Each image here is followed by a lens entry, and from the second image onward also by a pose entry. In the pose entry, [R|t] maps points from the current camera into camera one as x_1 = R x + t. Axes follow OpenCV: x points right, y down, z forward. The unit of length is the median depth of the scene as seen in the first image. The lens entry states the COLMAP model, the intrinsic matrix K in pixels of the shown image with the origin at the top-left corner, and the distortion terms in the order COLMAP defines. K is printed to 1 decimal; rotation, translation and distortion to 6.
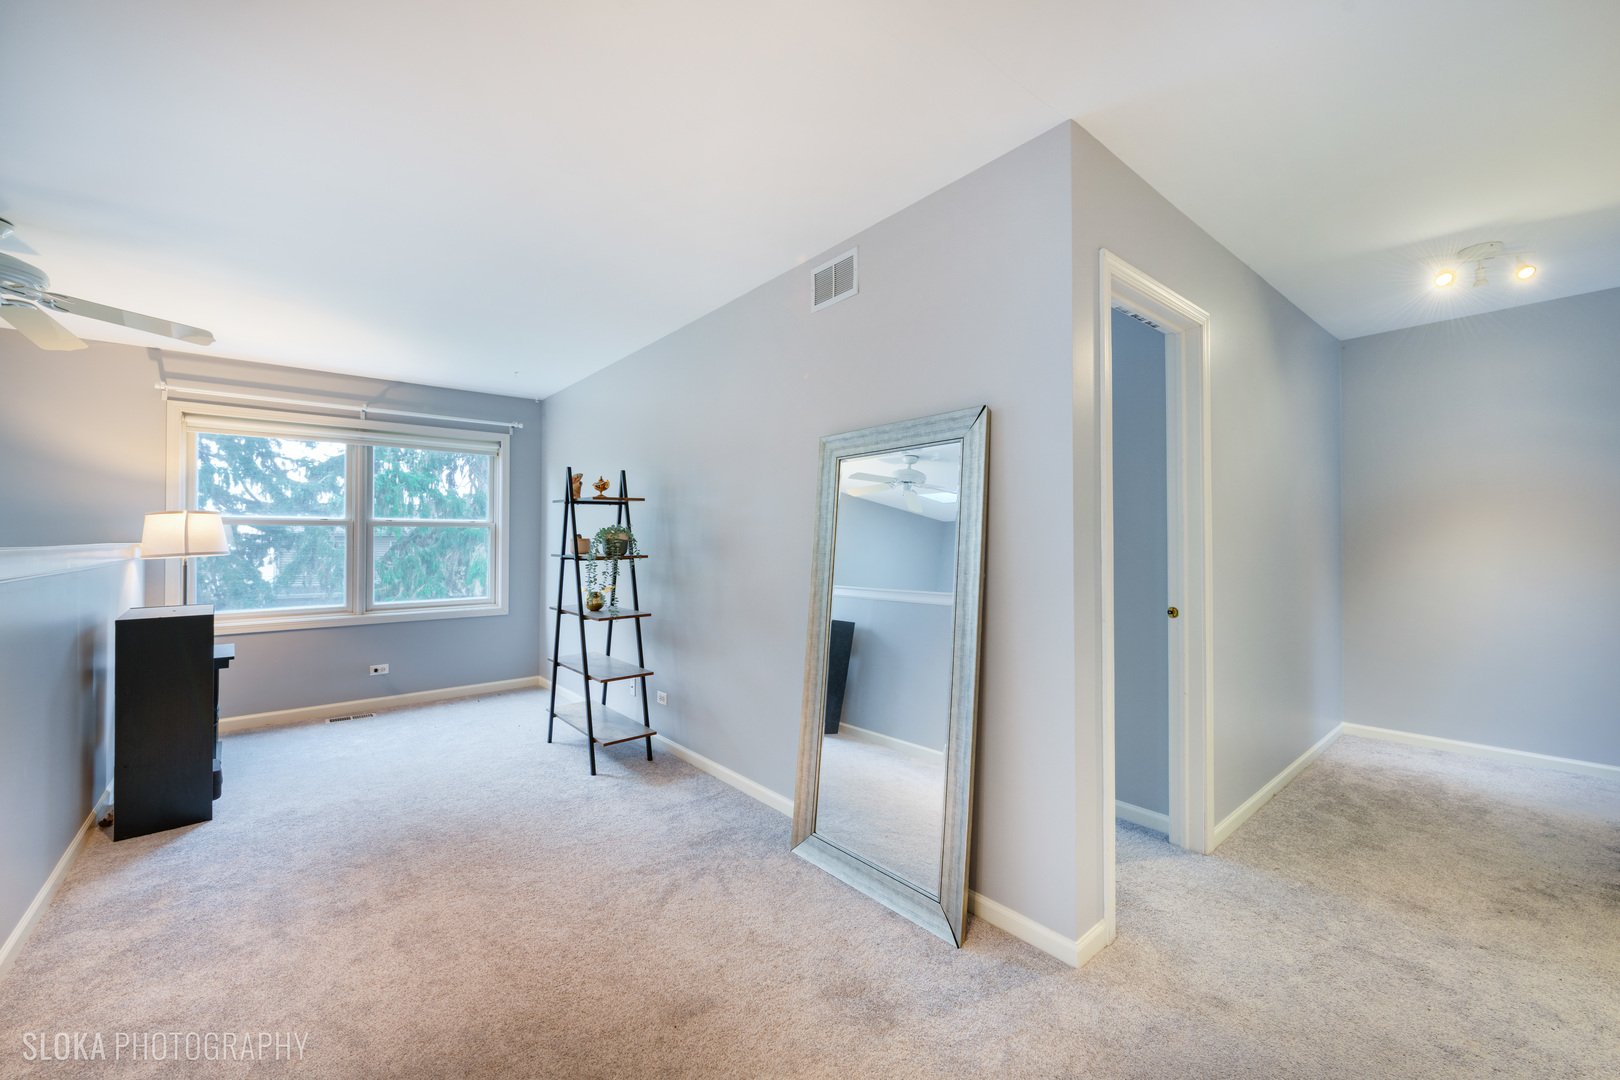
lens RADIAL K [[657.5, 0, 810.0], [0, 657.5, 540.0], [0, 0, 1]] dist [0.000034, 0.000131]
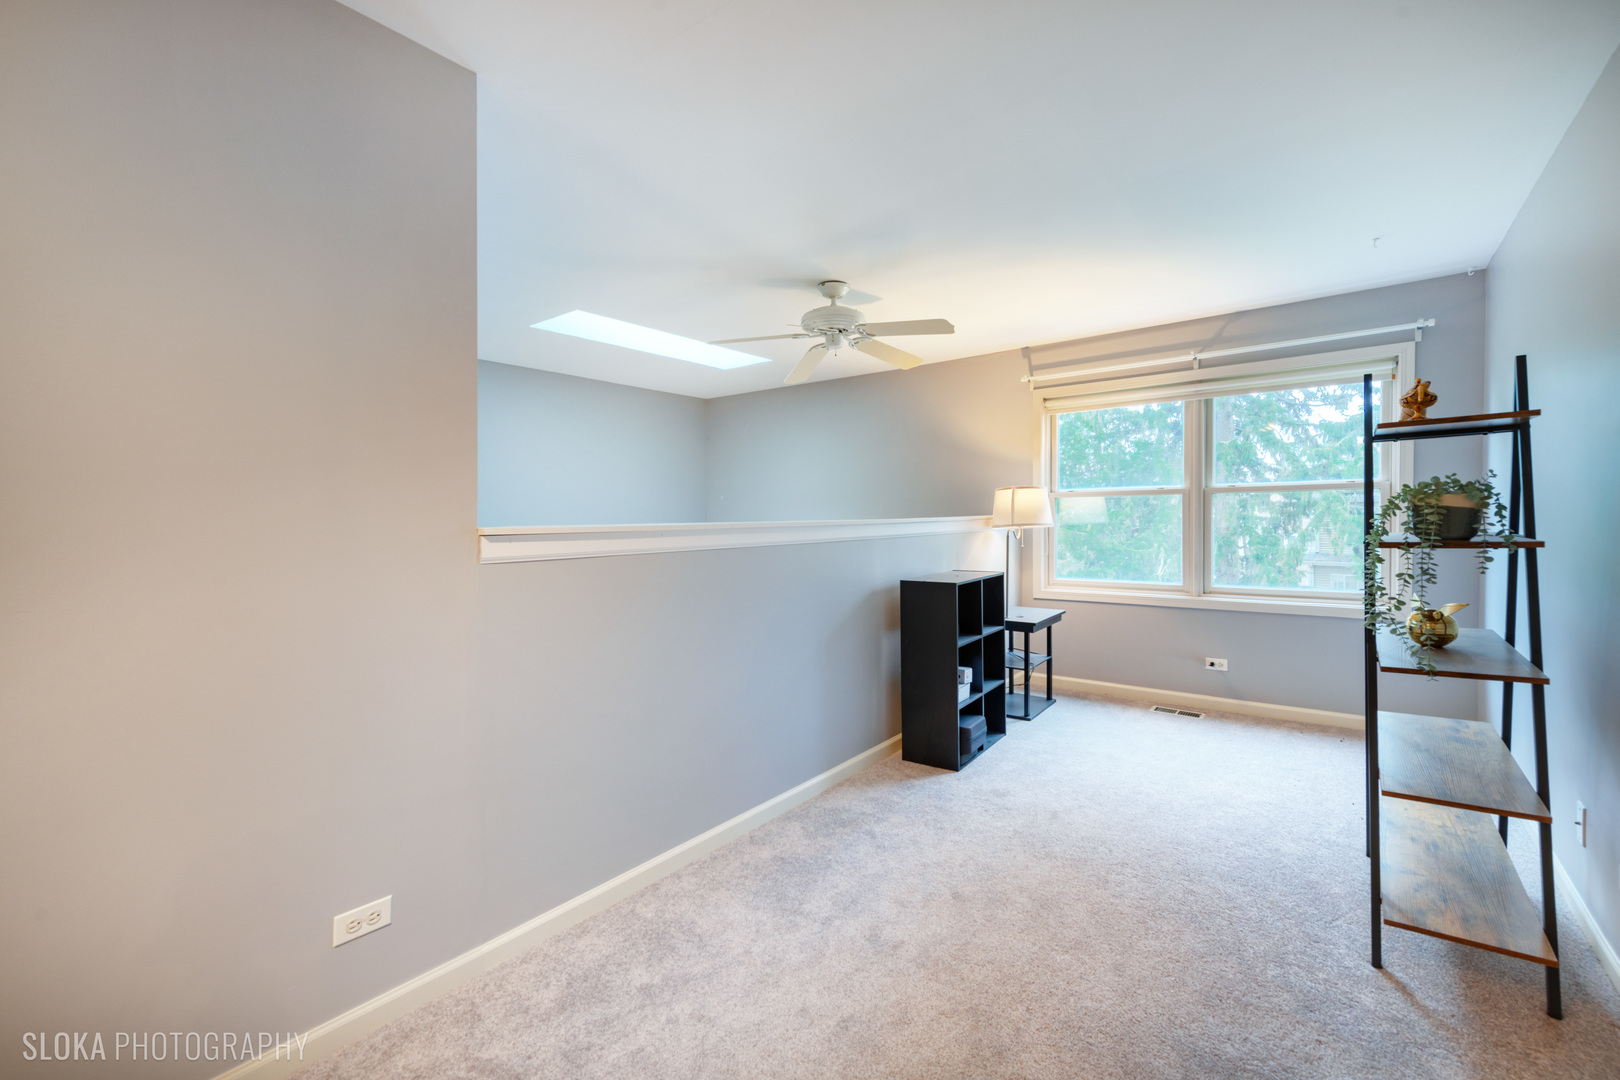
lens RADIAL K [[651.5, 0, 809.8], [0, 651.5, 521.7], [0, 0, 1]] dist [0.017634, -0.010953]
pose [[0.208725, 0.009084, -0.977932, 0.054460], [0.013113, 0.999841, 0.012086, -0.001283], [0.977887, -0.015347, 0.208572, 0.341487]]
